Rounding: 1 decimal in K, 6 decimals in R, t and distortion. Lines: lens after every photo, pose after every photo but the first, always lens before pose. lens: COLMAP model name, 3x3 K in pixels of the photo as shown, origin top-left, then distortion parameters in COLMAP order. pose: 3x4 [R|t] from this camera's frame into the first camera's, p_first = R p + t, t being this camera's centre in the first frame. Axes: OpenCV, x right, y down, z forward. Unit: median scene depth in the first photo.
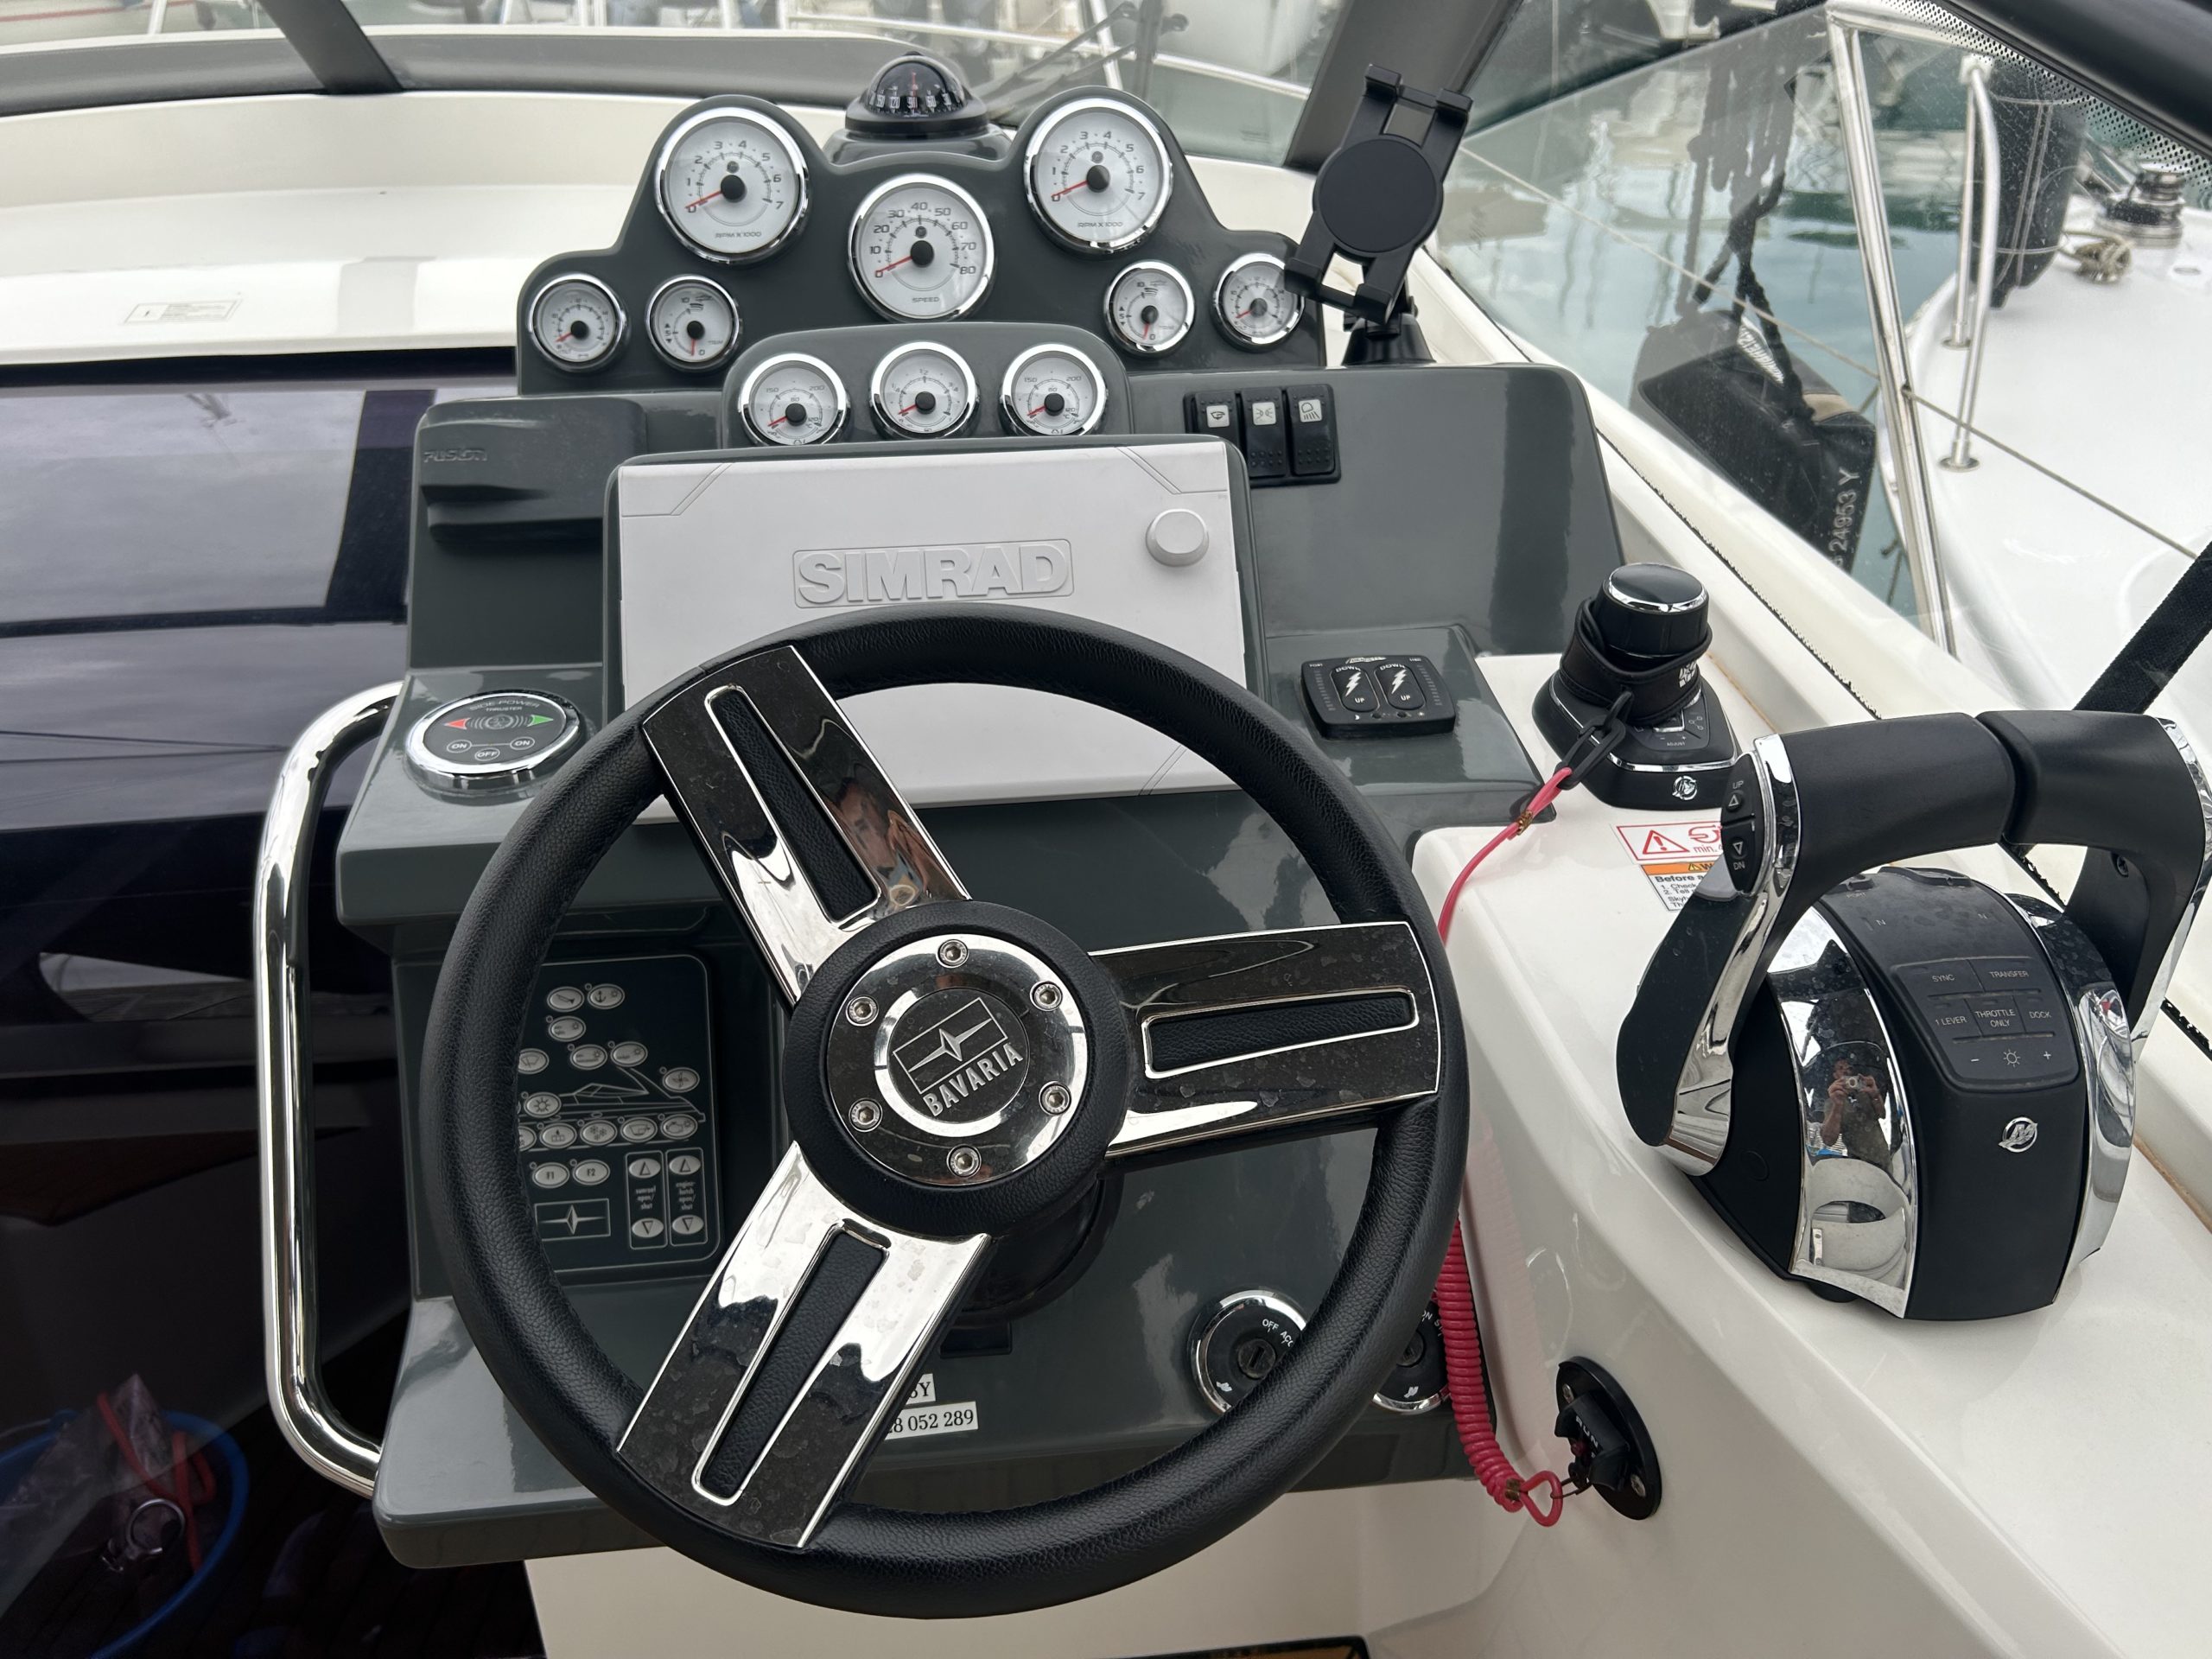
lens RADIAL K [[1666.0, 0, 1114.3], [0, 1666.0, 824.5], [0, 0, 1]] dist [-0.001599, -0.013582]
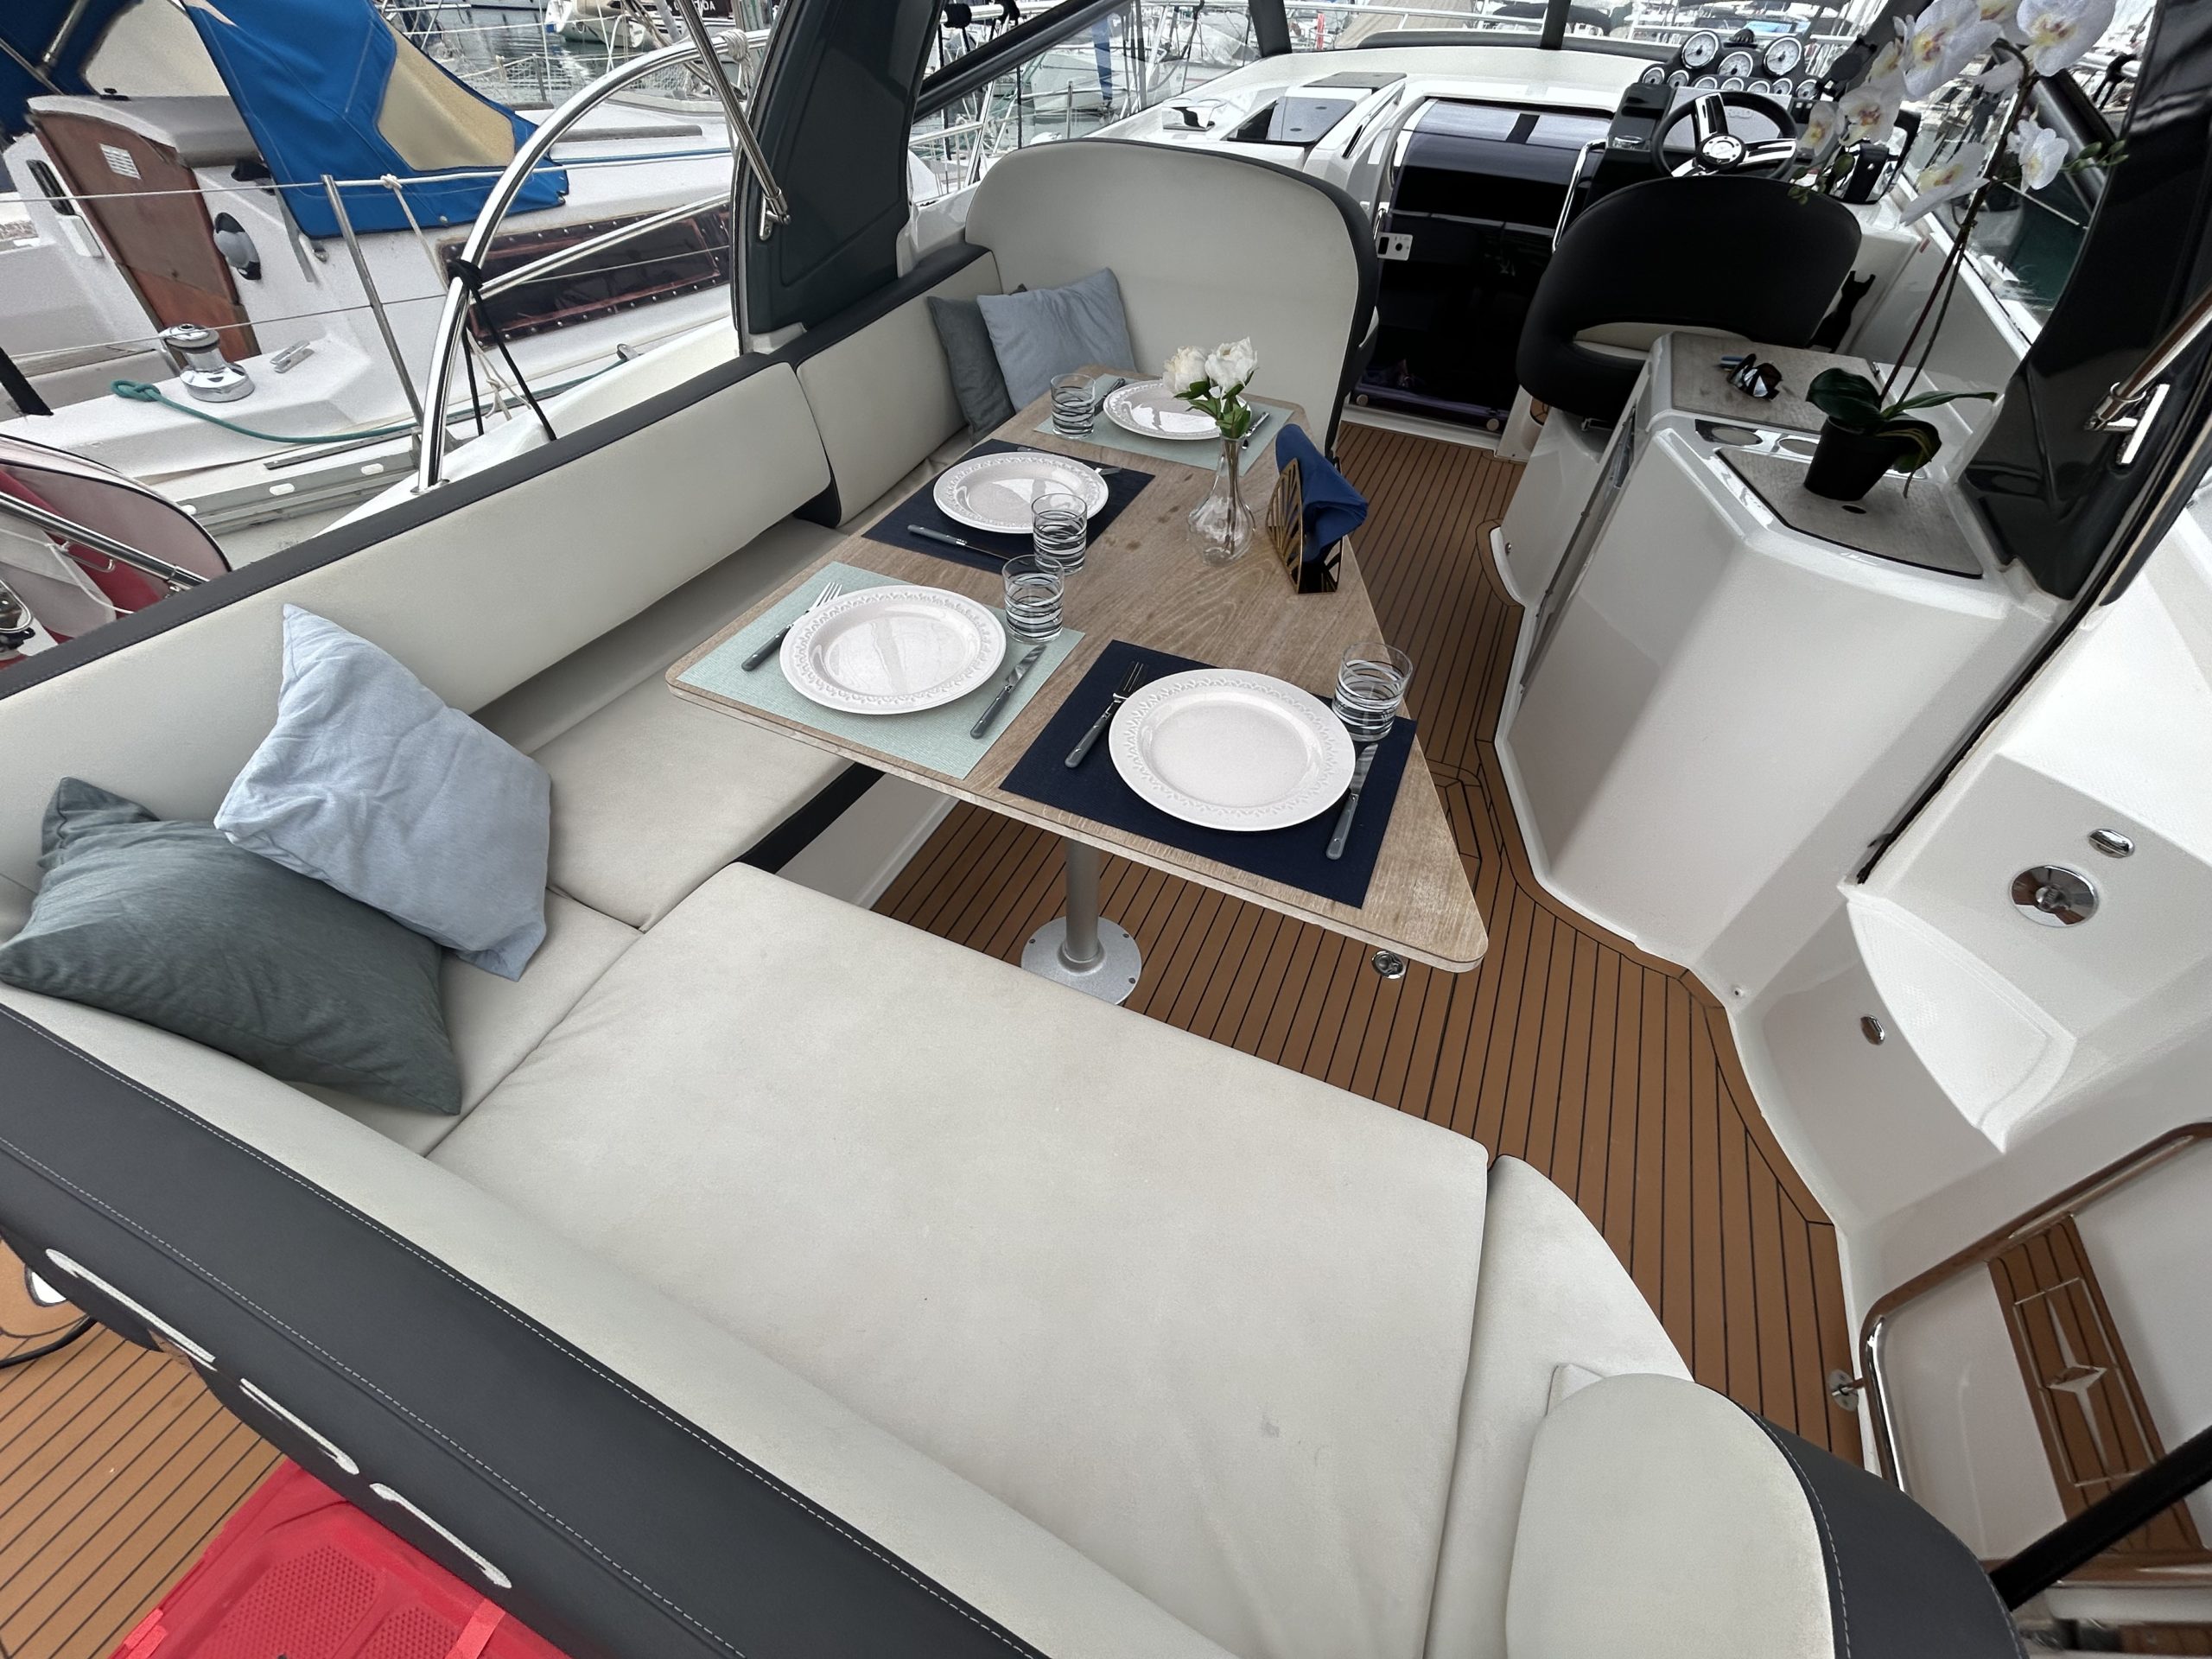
lens RADIAL K [[877.9, 0, 1097.2], [0, 877.9, 835.0], [0, 0, 1]] dist [-0.013736, -0.000271]
pose [[0.857126, 0.388540, -0.338189, 0.007130], [-0.296264, 0.908929, 0.293386, 1.821590], [0.421382, -0.151276, 0.894177, -2.879361]]
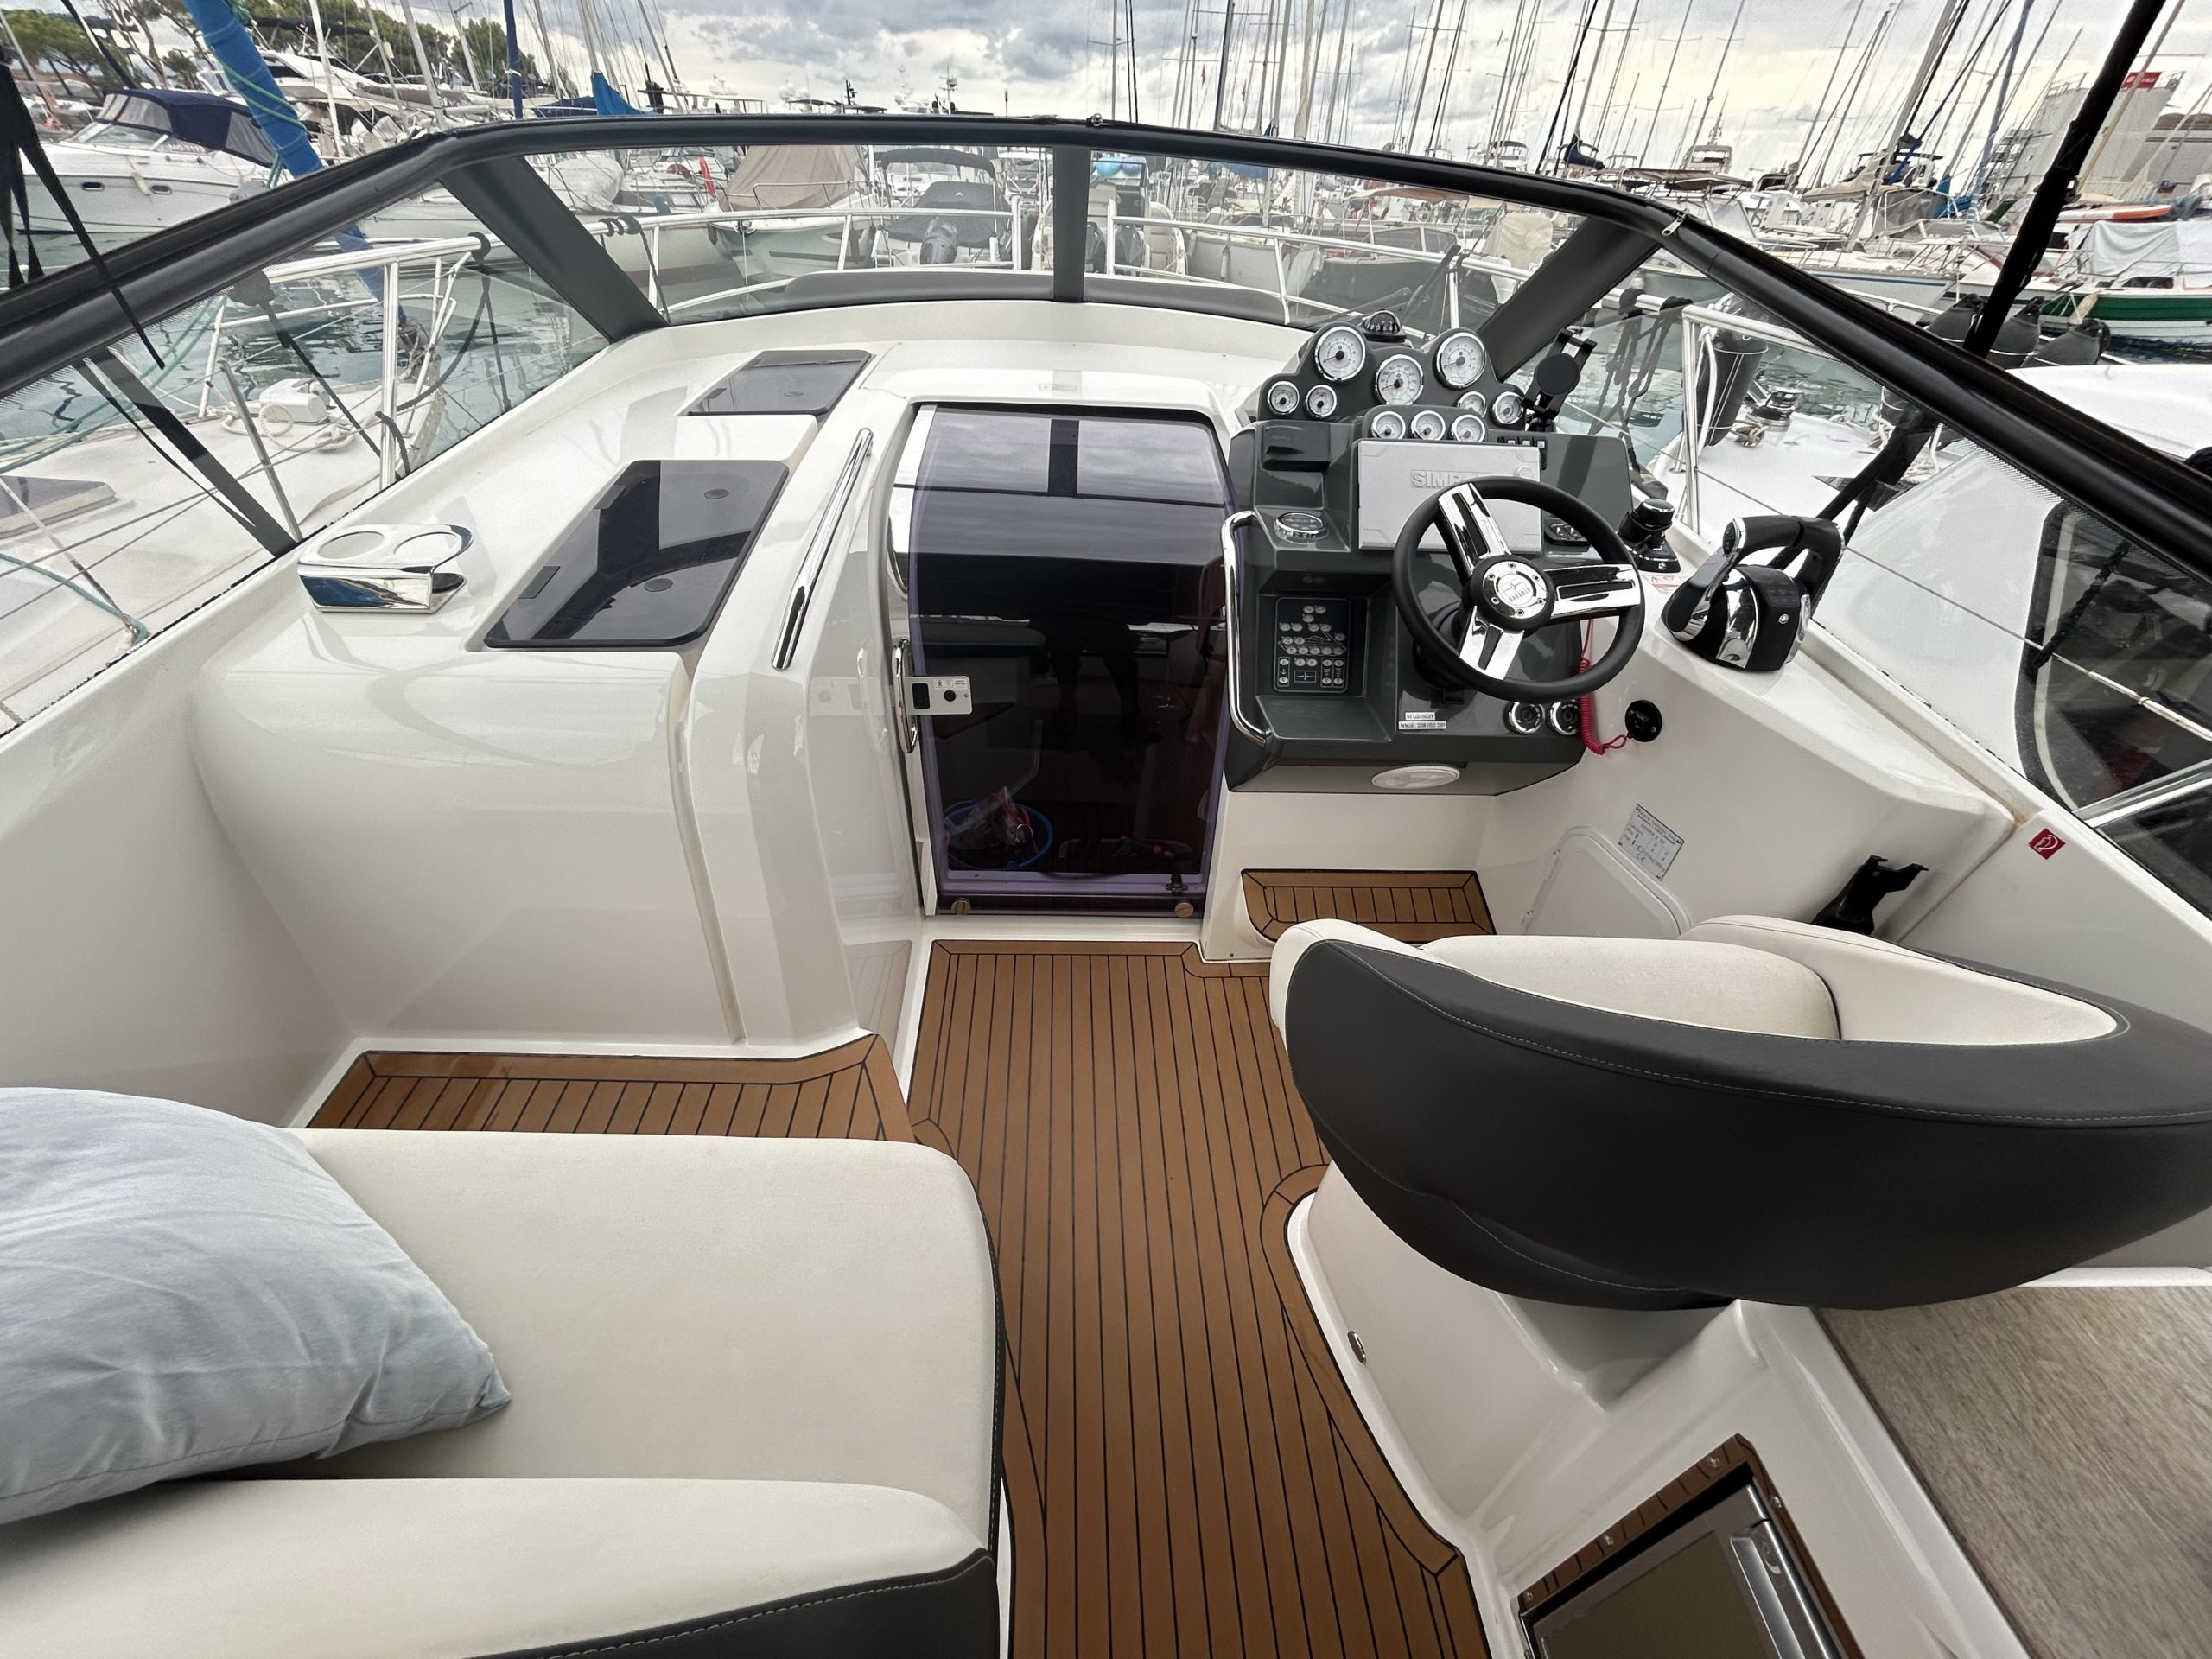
lens RADIAL K [[877.9, 0, 1115.1], [0, 877.9, 827.6], [0, 0, 1]] dist [-0.013736, -0.000271]
pose [[0.996740, 0.079736, -0.012323, -0.655970], [-0.077679, 0.989659, 0.120583, 0.352834], [0.021811, -0.119233, 0.992627, -0.784201]]
